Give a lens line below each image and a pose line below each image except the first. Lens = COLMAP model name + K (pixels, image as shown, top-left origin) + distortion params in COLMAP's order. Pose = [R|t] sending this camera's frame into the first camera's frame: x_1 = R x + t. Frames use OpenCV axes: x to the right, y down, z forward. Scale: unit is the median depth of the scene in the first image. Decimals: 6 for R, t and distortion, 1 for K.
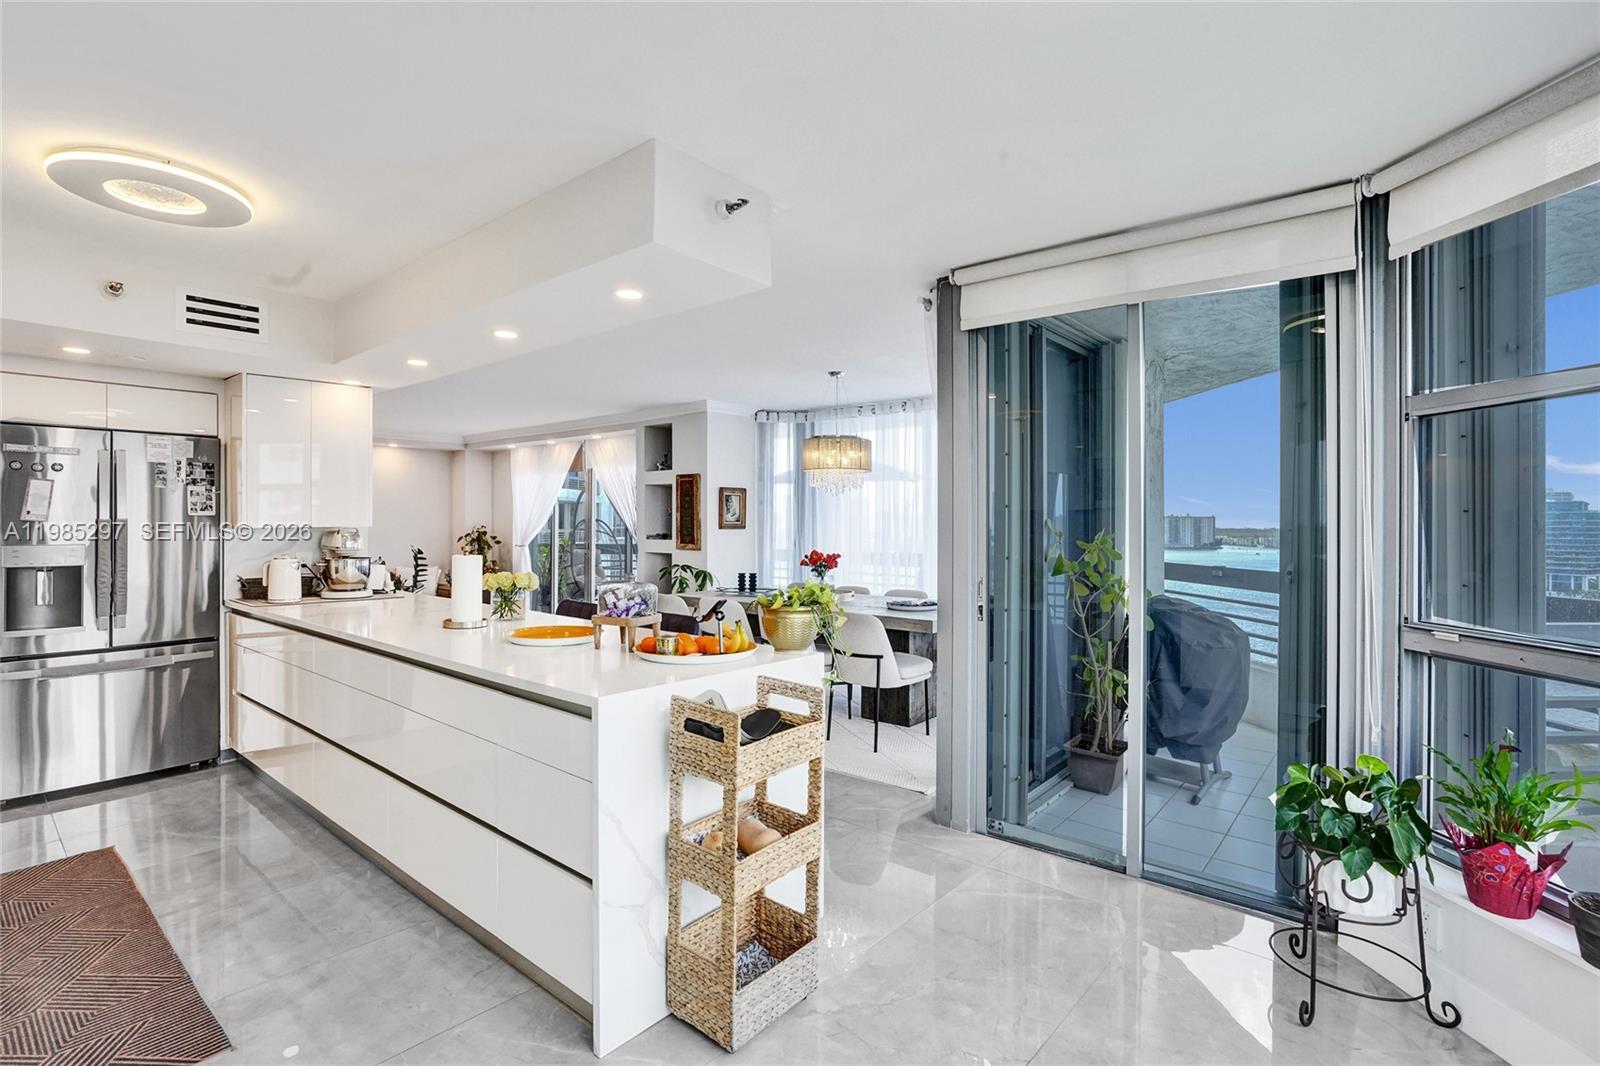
lens RADIAL K [[768.1, 0, 799.5], [0, 768.1, 522.7], [0, 0, 1]] dist [-0.057555, 0.034113]
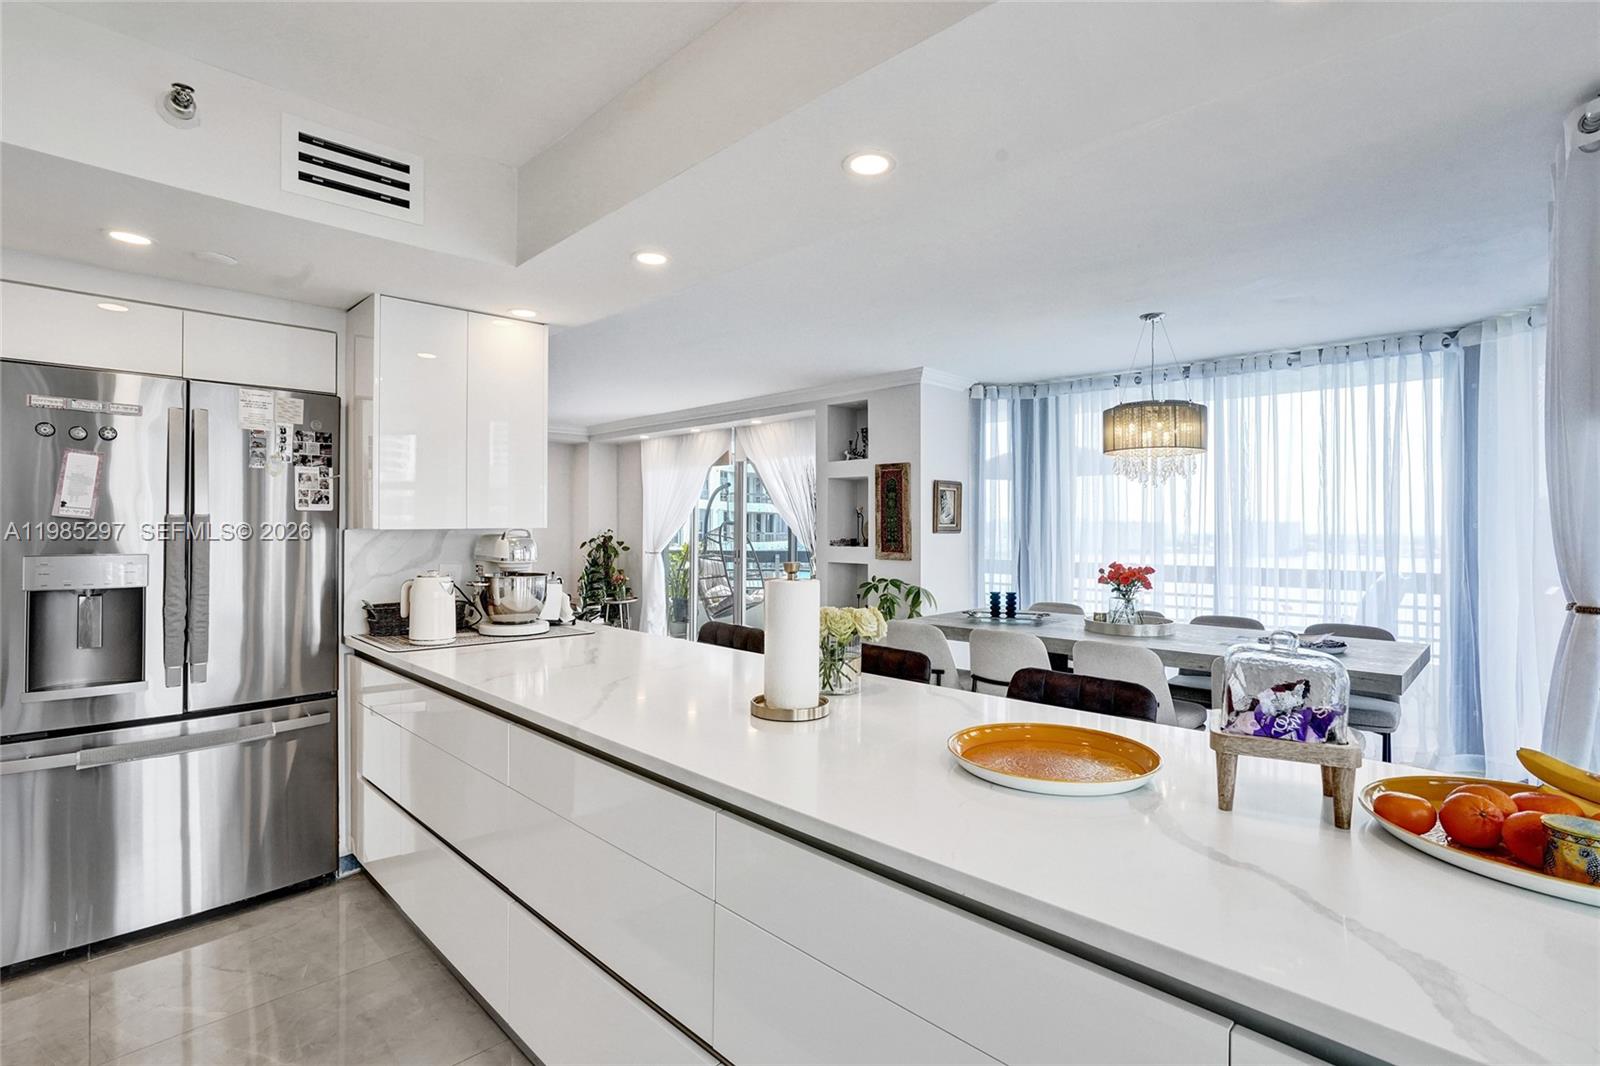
lens RADIAL K [[768.1, 0, 799.5], [0, 768.1, 522.7], [0, 0, 1]] dist [-0.057555, 0.034113]
pose [[0.996206, 0.000191, -0.087031, -0.200303], [-0.000802, 0.999975, -0.006980, 0.003447], [0.087027, 0.007023, 0.996181, 0.240139]]
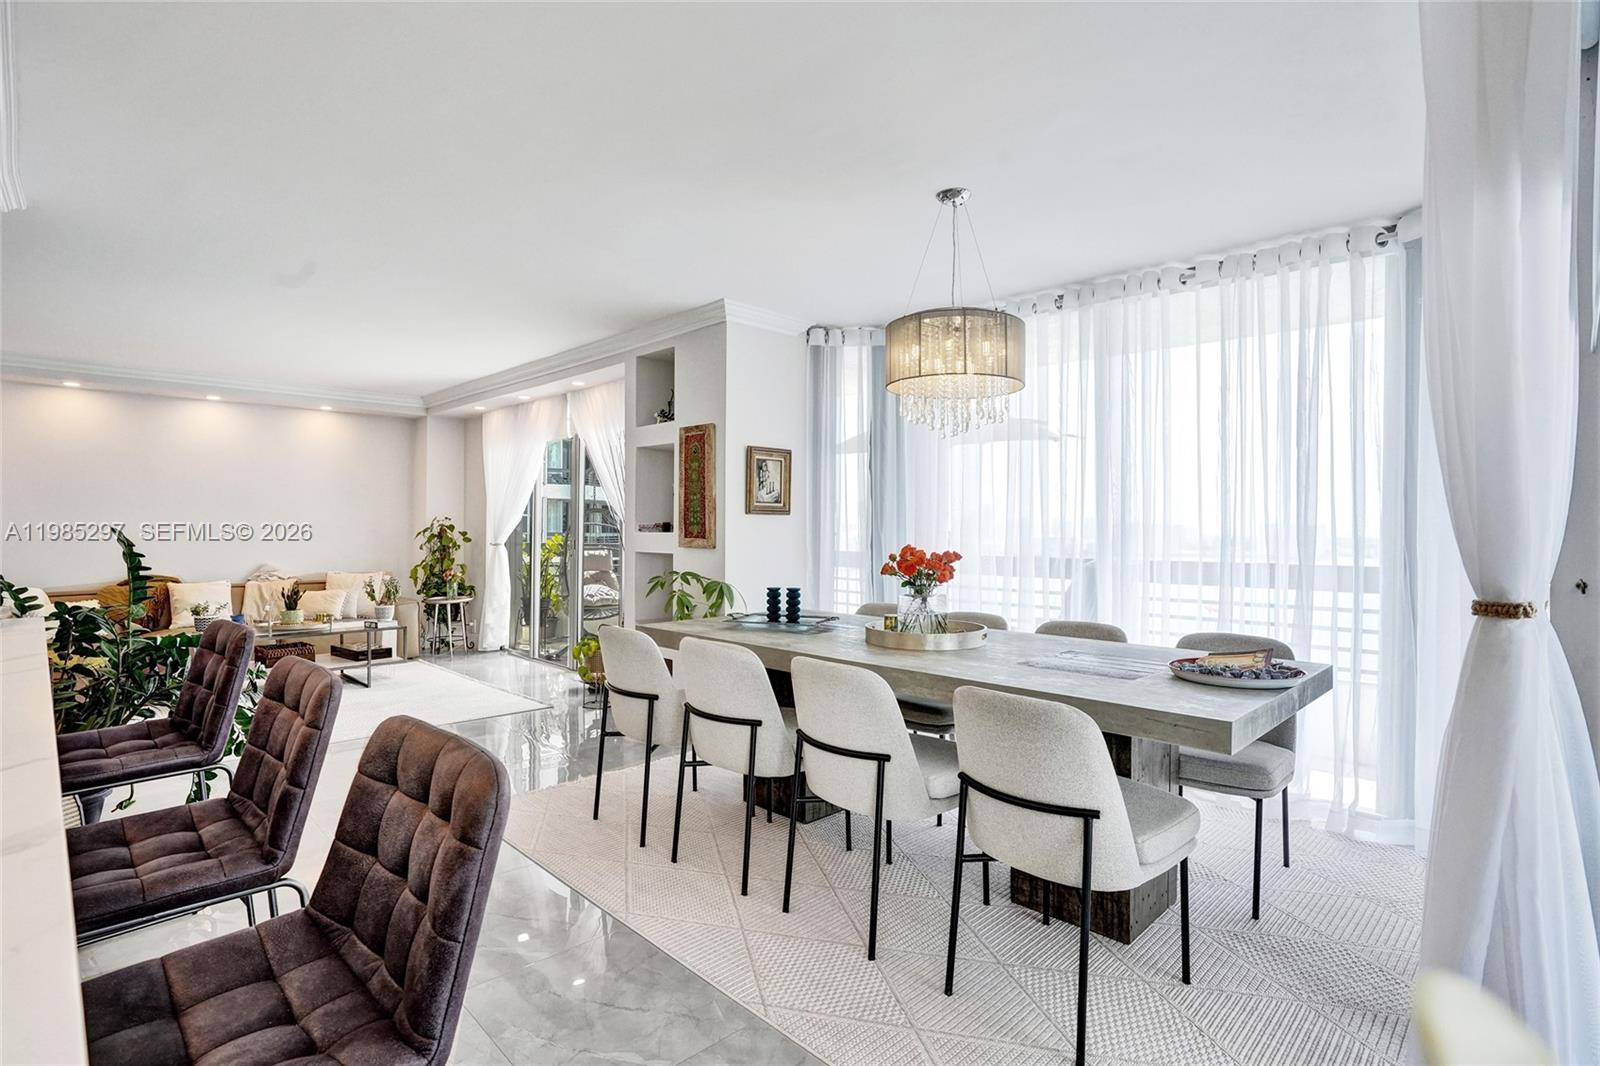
lens RADIAL K [[788.2, 0, 800.0], [0, 788.2, 533.0], [0, 0, 1]] dist [-0.031782, 0.000168]
pose [[0.995806, 0.004870, -0.091363, -0.004318], [-0.004554, 0.999983, 0.003668, 0.024150], [0.091380, -0.003237, 0.995811, 0.435295]]
